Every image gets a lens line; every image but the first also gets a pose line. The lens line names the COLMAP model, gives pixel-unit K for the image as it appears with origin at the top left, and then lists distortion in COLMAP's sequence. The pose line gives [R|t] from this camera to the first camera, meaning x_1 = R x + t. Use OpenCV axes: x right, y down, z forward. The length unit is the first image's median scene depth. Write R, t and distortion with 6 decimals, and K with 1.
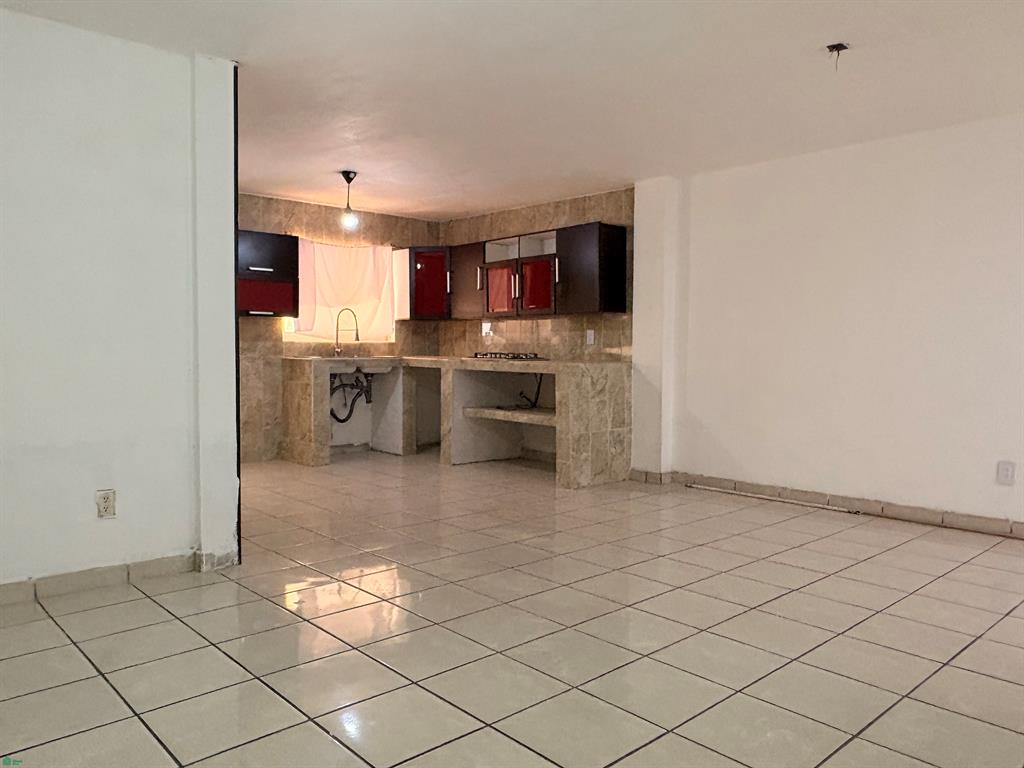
lens RADIAL K [[750.6, 0, 512.0], [0, 750.6, 384.0], [0, 0, 1]] dist [0.028520, 0.002460]
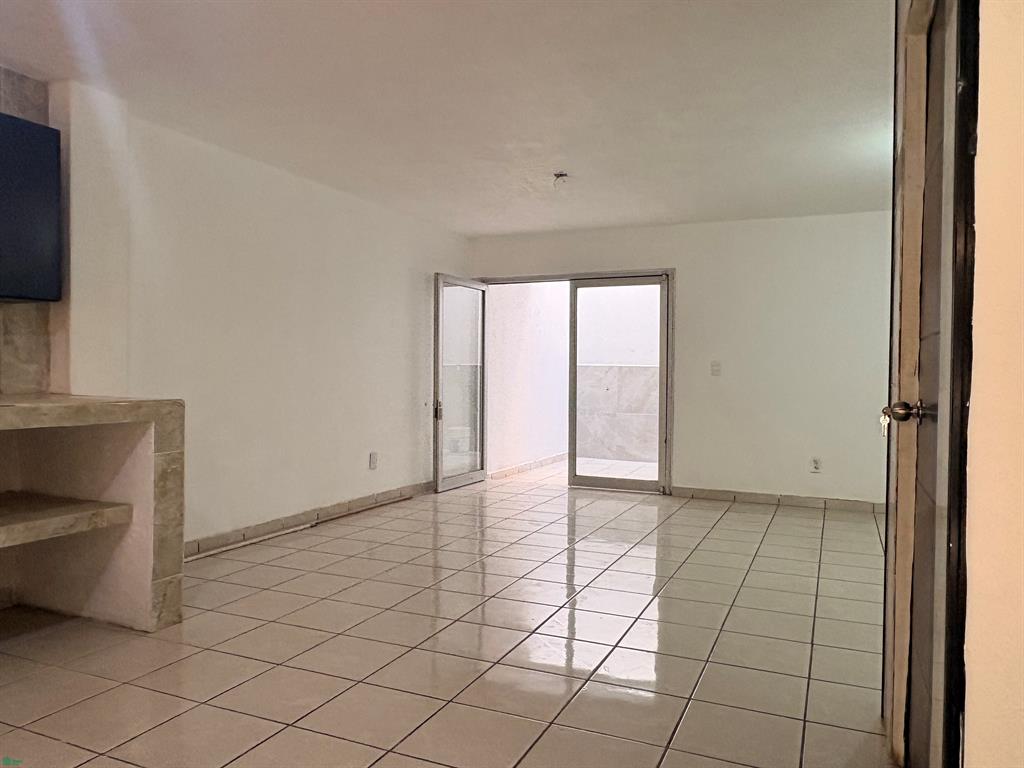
lens RADIAL K [[732.3, 0, 512.0], [0, 732.3, 384.0], [0, 0, 1]] dist [0.005098, -0.001523]
pose [[-0.392389, -0.023291, 0.919505, -0.424881], [0.034414, 0.998608, 0.039980, -0.042656], [-0.919155, 0.047331, -0.391041, 0.804227]]
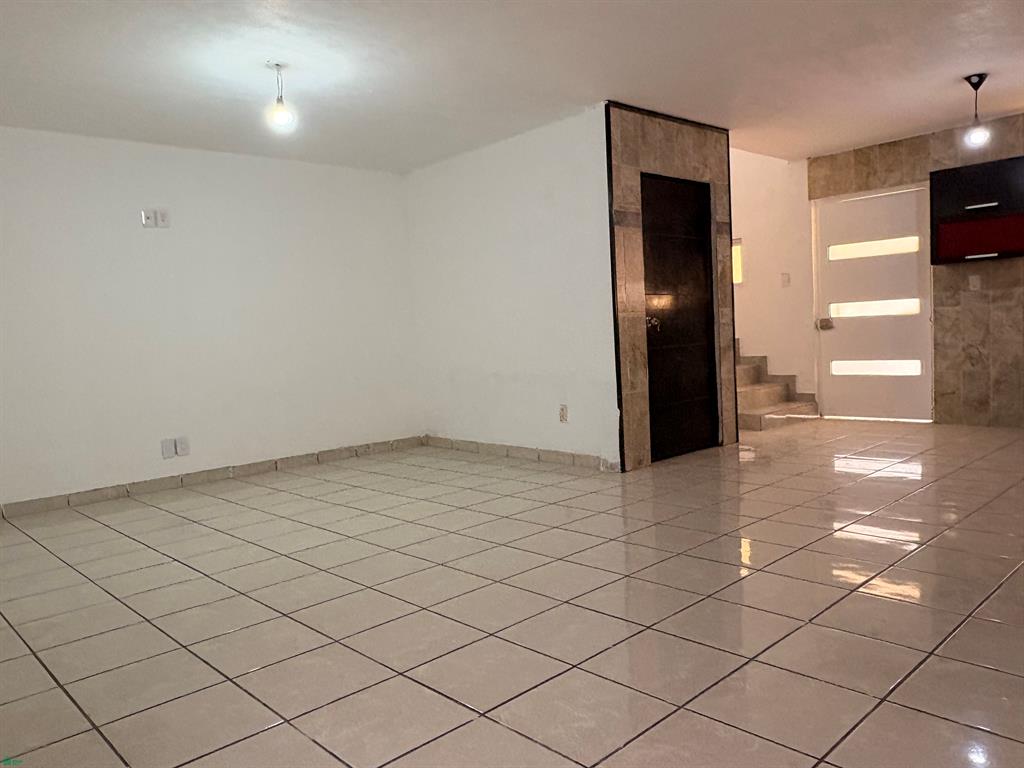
lens RADIAL K [[750.6, 0, 512.0], [0, 750.6, 384.0], [0, 0, 1]] dist [0.028520, 0.002460]
pose [[0.021050, 0.066363, -0.997573, 0.513367], [0.003652, 0.997783, 0.066454, -0.006332], [0.999772, -0.005042, 0.020761, 0.407057]]
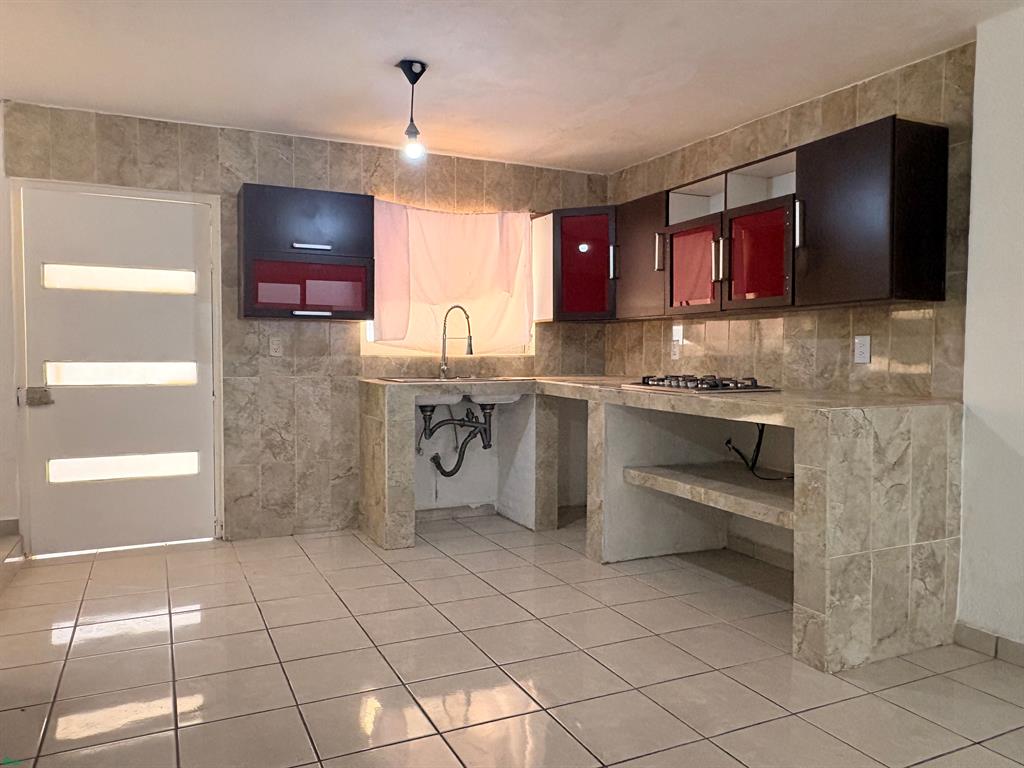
lens RADIAL K [[732.3, 0, 512.0], [0, 732.3, 384.0], [0, 0, 1]] dist [0.005098, -0.001523]
pose [[0.957647, 0.013334, -0.287635, 0.015726], [-0.014646, 0.999890, -0.002411, -0.031608], [0.287572, 0.006522, 0.957737, 0.412929]]
